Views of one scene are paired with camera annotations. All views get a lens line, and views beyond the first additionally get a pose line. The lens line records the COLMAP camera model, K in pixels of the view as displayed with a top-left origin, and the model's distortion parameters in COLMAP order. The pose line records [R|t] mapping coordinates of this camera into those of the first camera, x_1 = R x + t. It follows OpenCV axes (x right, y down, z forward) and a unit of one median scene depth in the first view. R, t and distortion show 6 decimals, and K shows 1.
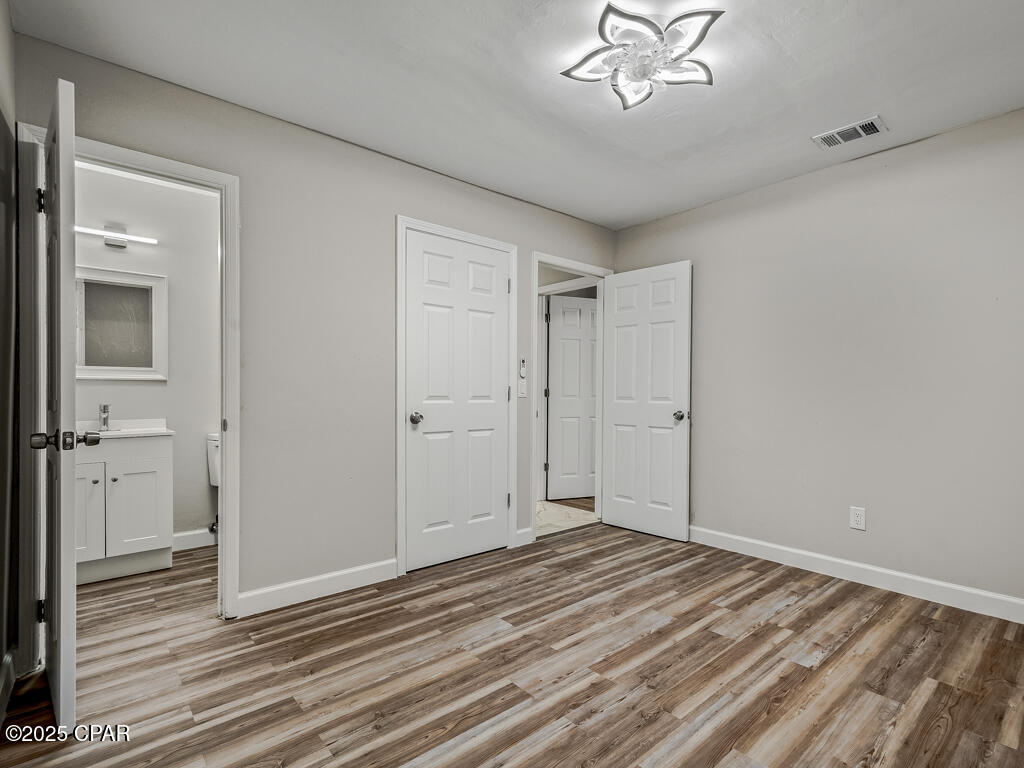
lens RADIAL K [[457.1, 0, 499.3], [0, 457.1, 395.3], [0, 0, 1]] dist [0.003415, 0.000084]
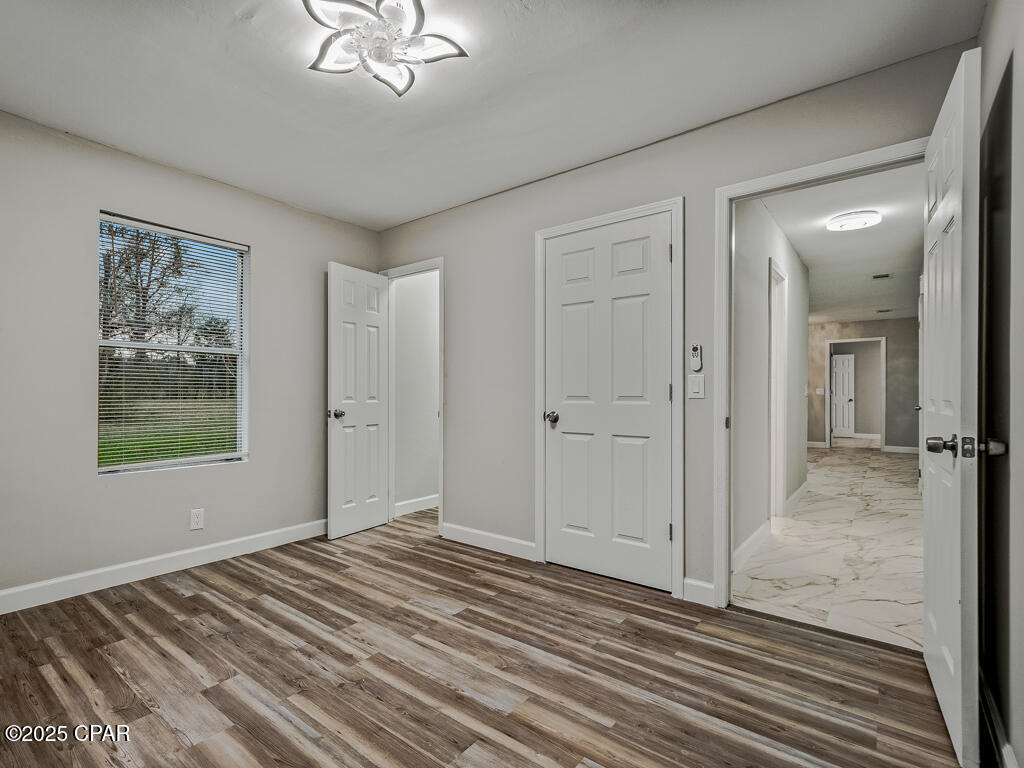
lens RADIAL K [[457.1, 0, 499.3], [0, 457.1, 395.3], [0, 0, 1]] dist [0.003415, 0.000084]
pose [[0.285089, -0.000882, -0.958501, 0.976523], [-0.003210, 0.999993, -0.001874, 0.002983], [0.958496, 0.003611, 0.285085, 0.732956]]
